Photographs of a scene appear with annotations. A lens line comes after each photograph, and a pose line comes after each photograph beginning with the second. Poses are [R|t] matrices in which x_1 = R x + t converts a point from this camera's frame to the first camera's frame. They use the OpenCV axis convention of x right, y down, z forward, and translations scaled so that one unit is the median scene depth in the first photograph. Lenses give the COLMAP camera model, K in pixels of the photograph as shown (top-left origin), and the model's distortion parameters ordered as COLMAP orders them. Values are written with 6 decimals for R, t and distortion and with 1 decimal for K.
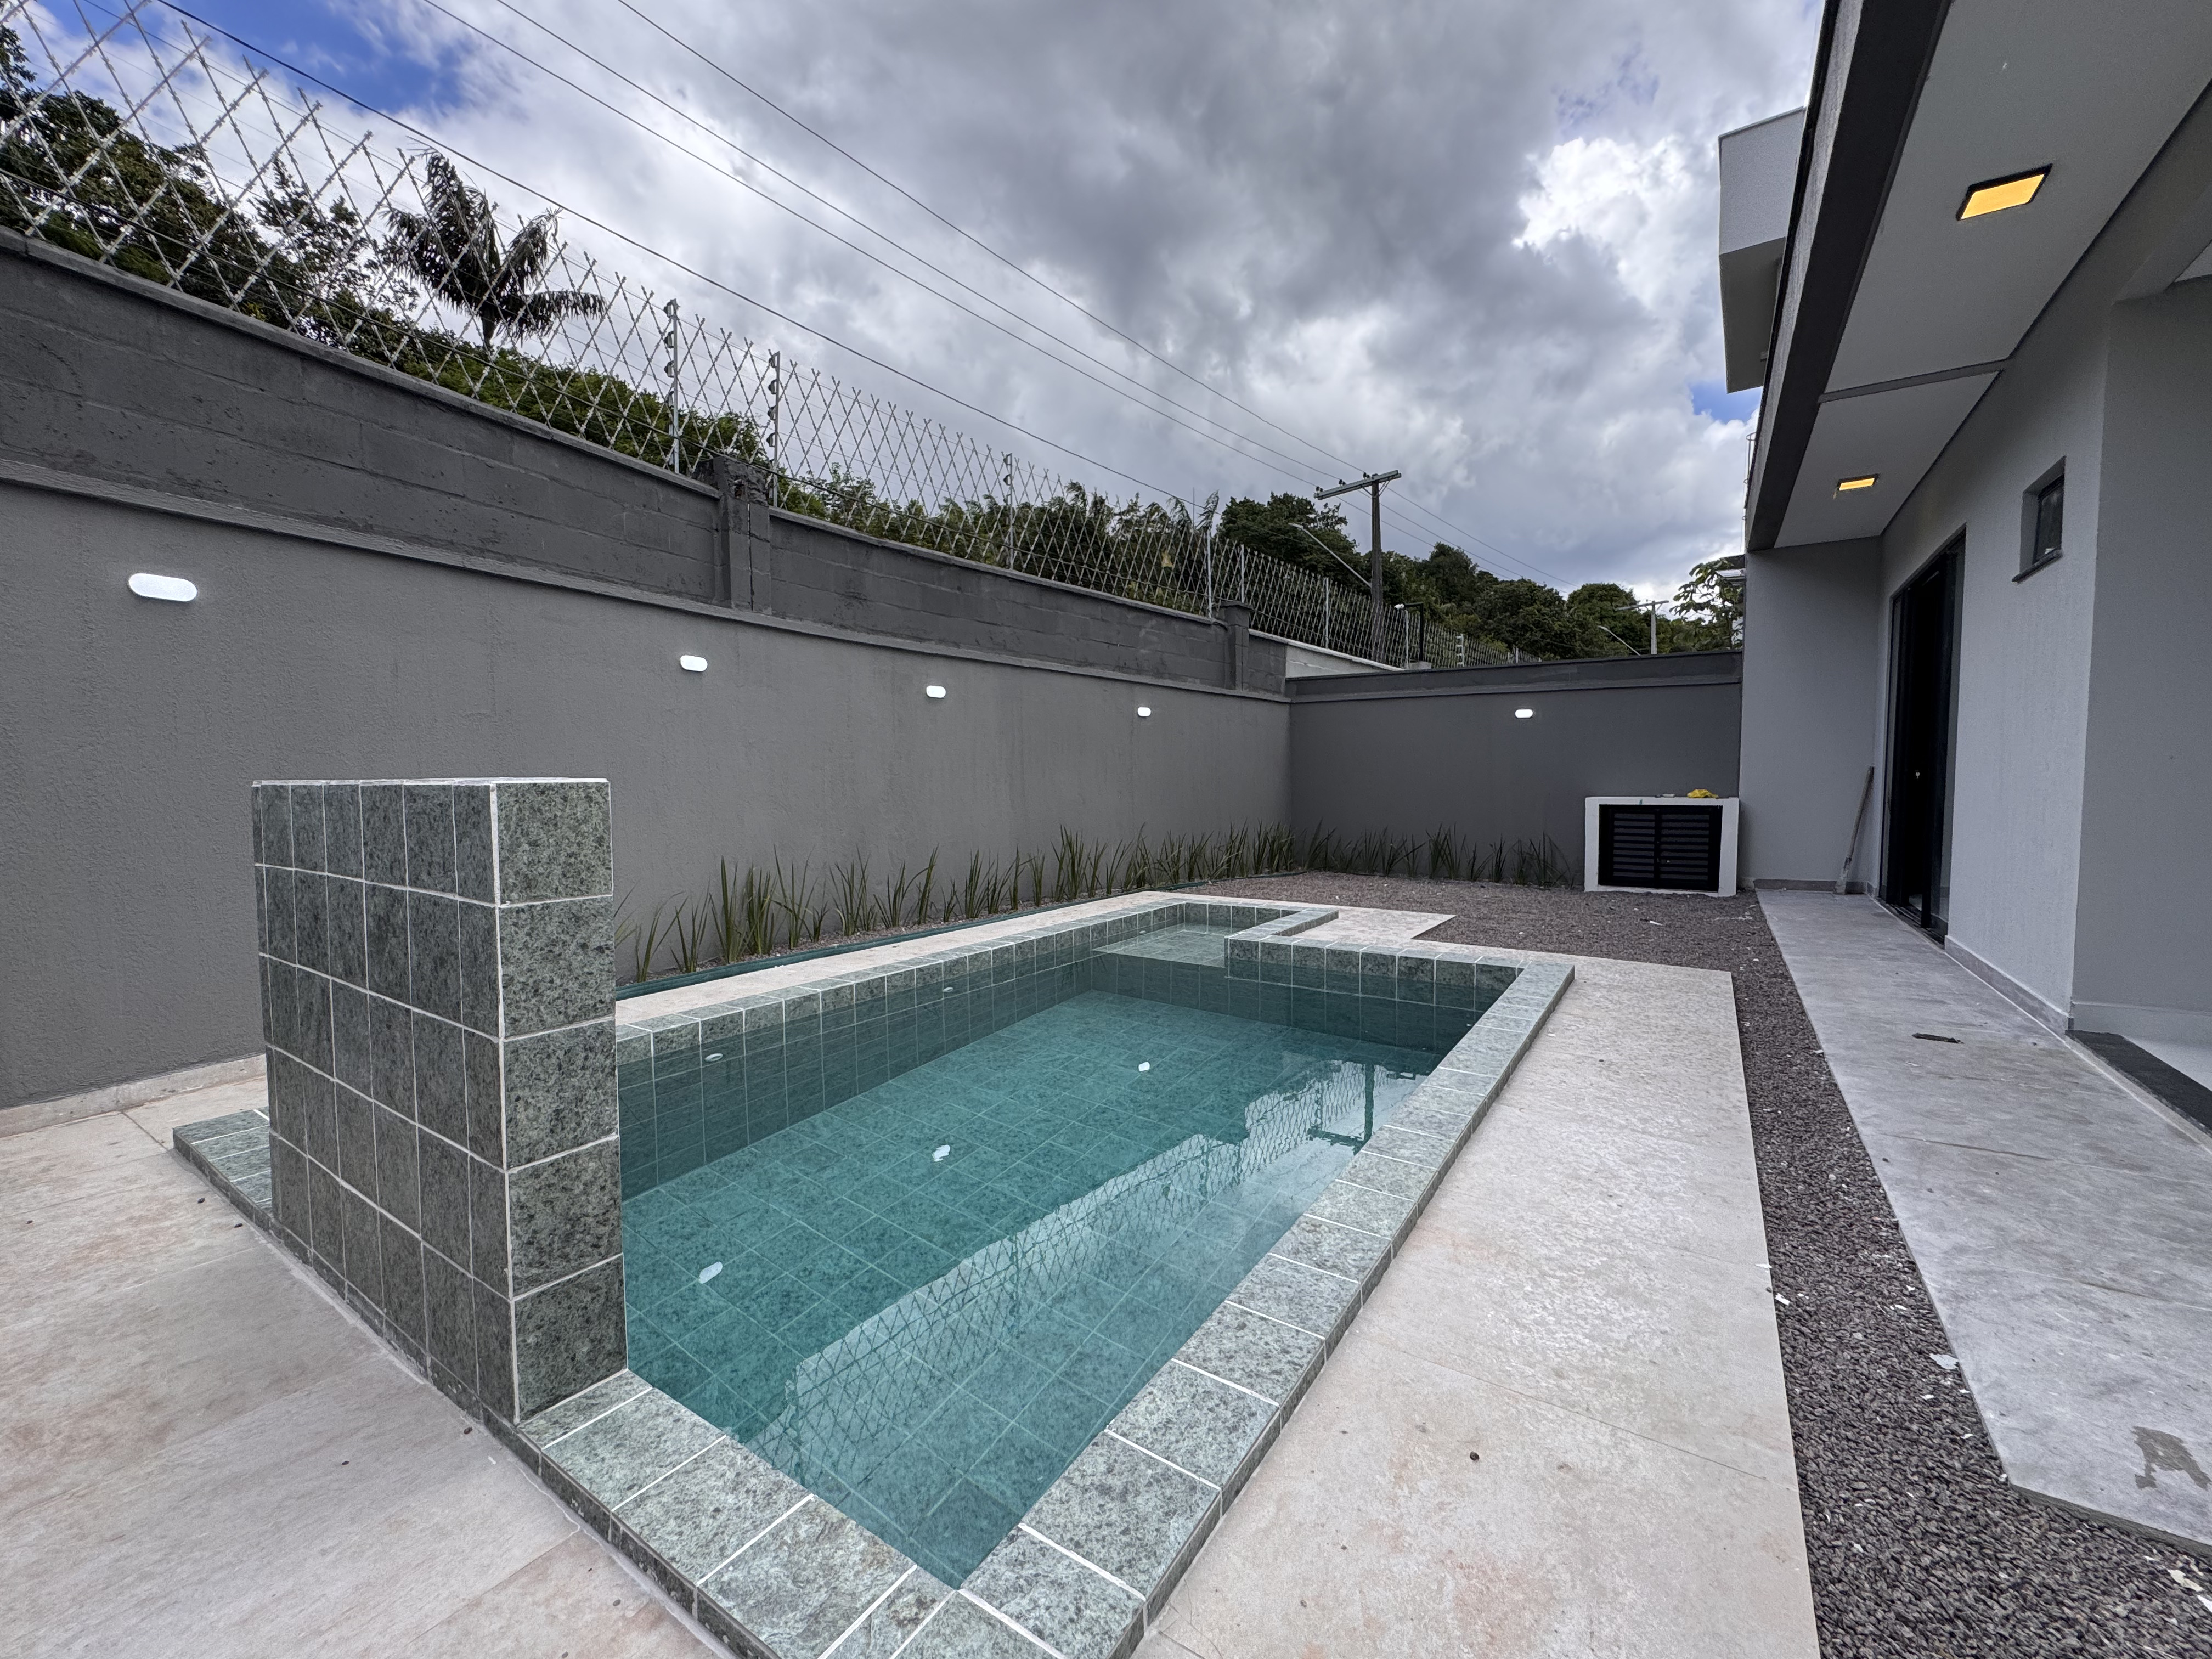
lens RADIAL K [[903.3, 0, 1106.0], [0, 903.3, 829.5], [0, 0, 1]] dist [-0.004323, 0.000137]
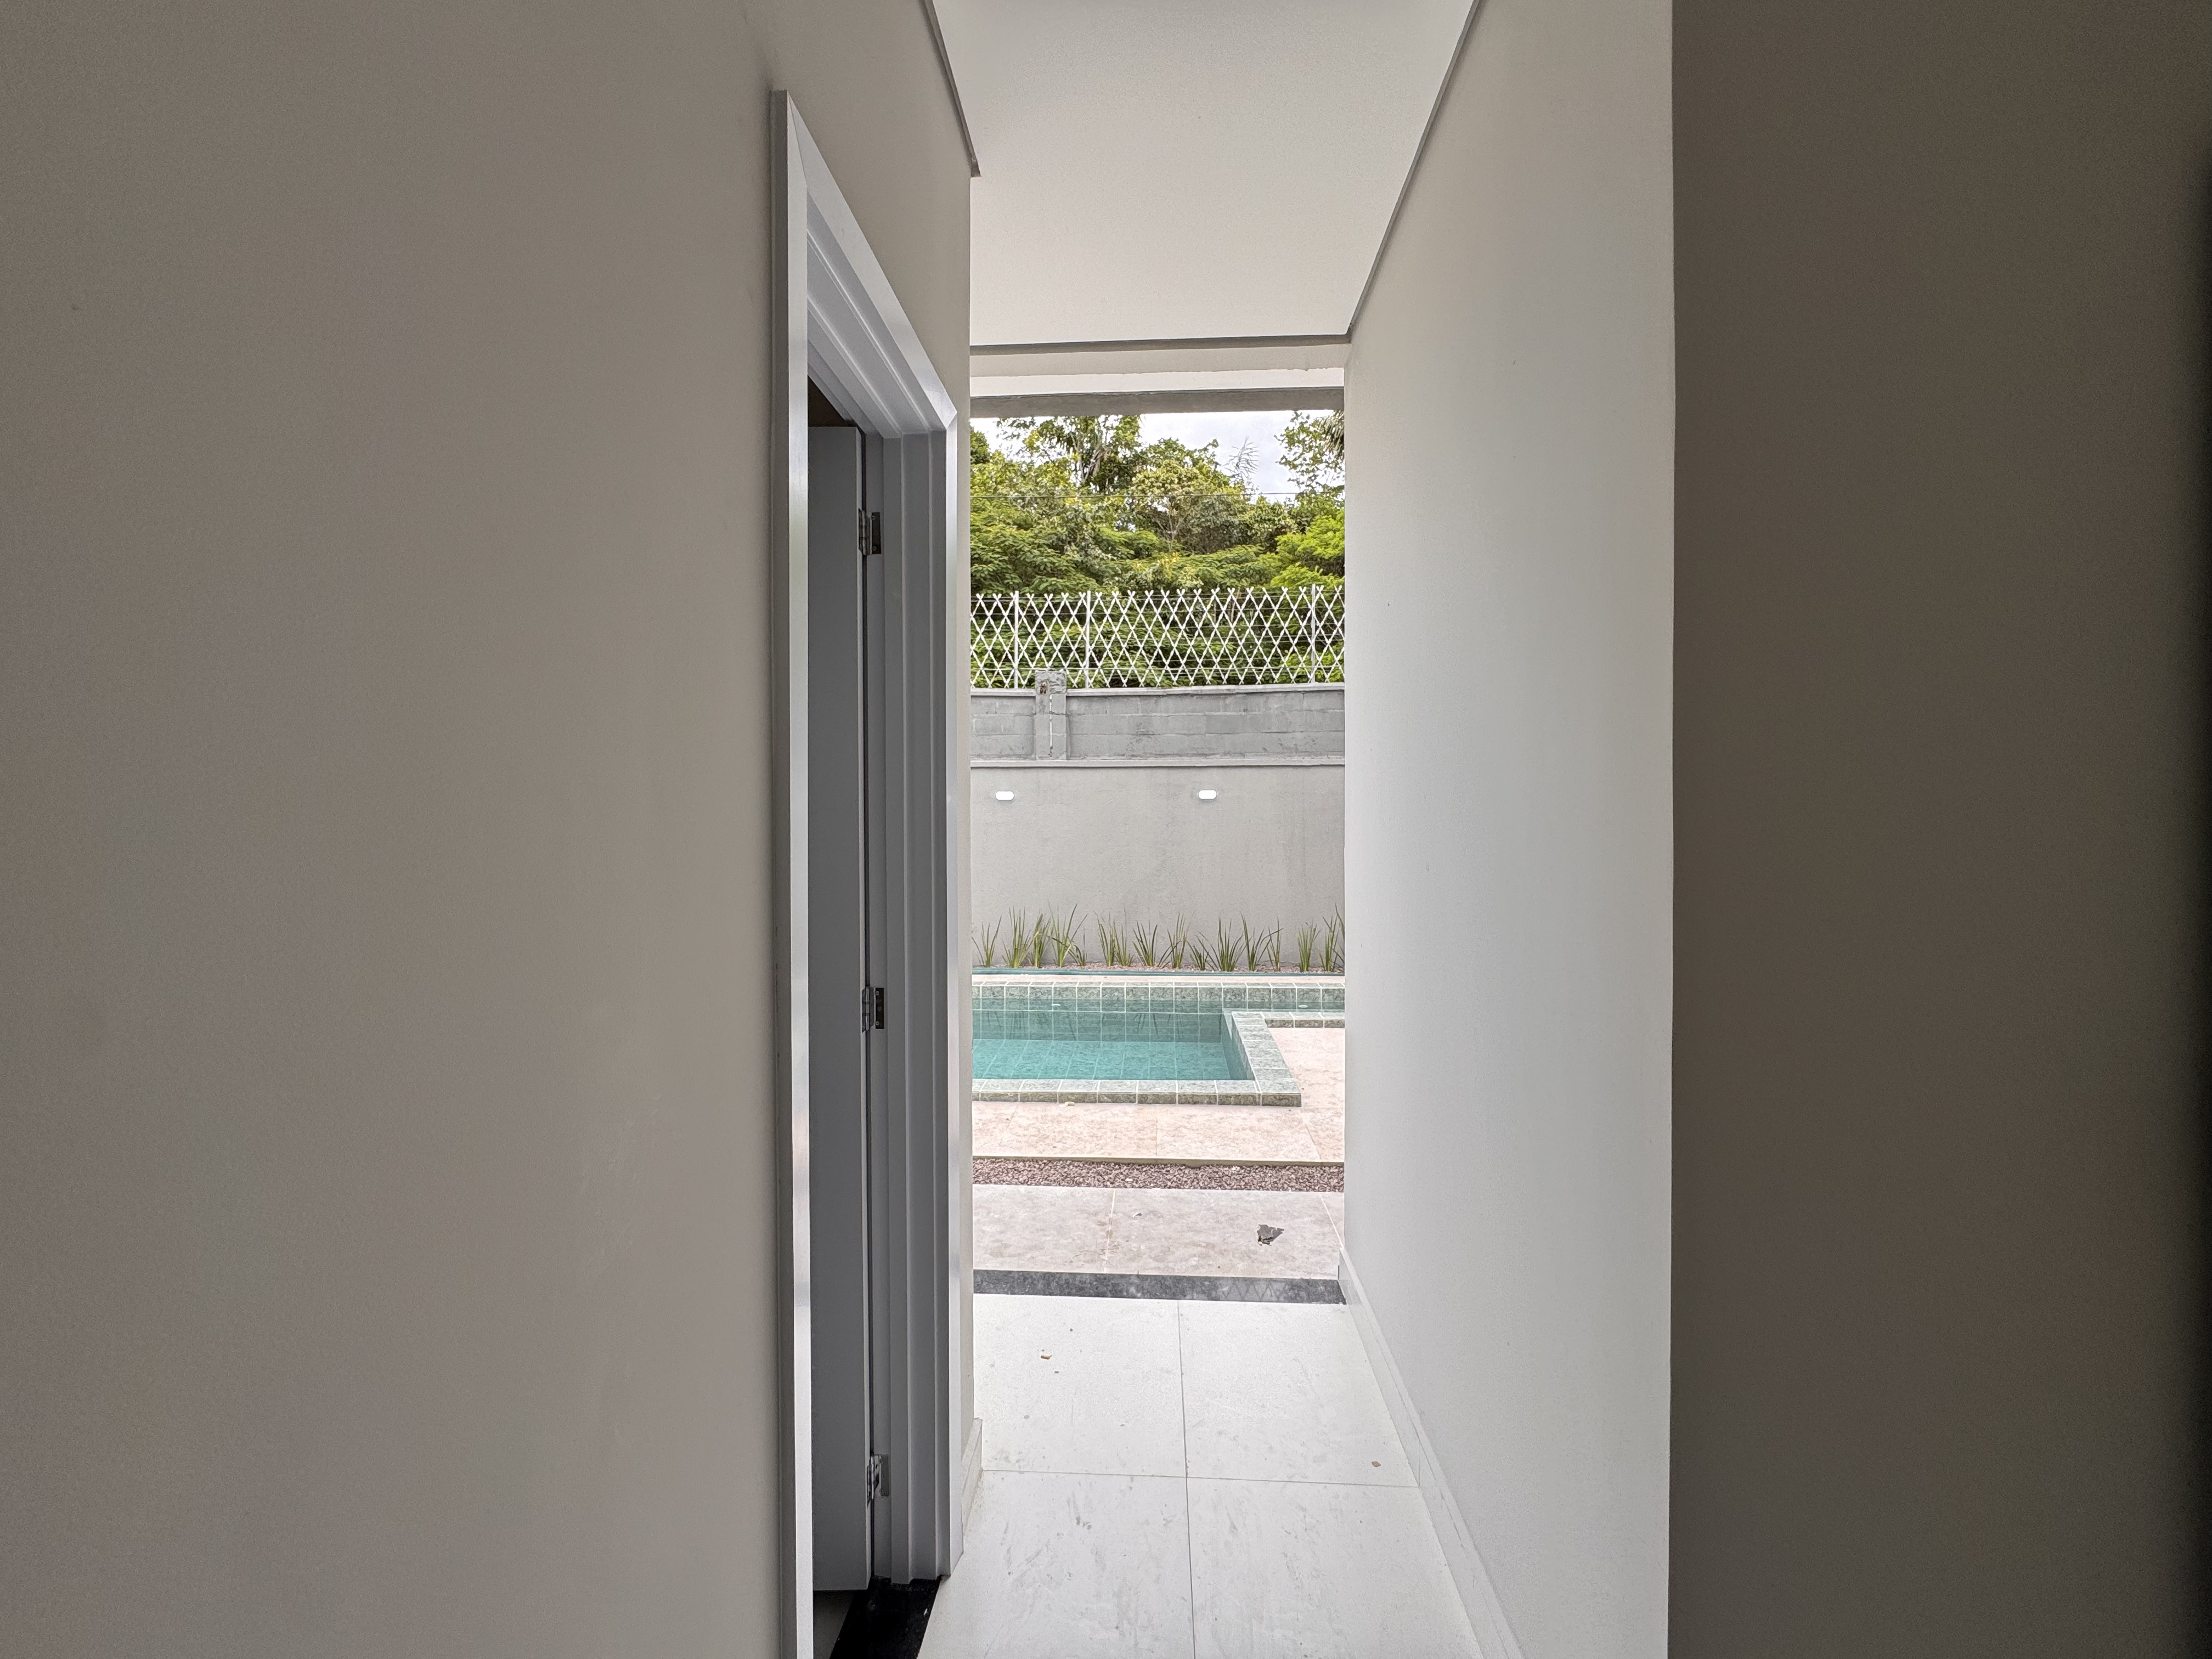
lens RADIAL K [[888.4, 0, 1104.6], [0, 888.4, 828.7], [0, 0, 1]] dist [-0.003922, -0.000494]
pose [[0.509245, 0.017018, -0.860453, 0.992622], [-0.048458, 0.998785, -0.008925, -0.097070], [0.859256, 0.046241, 0.509451, 0.242793]]
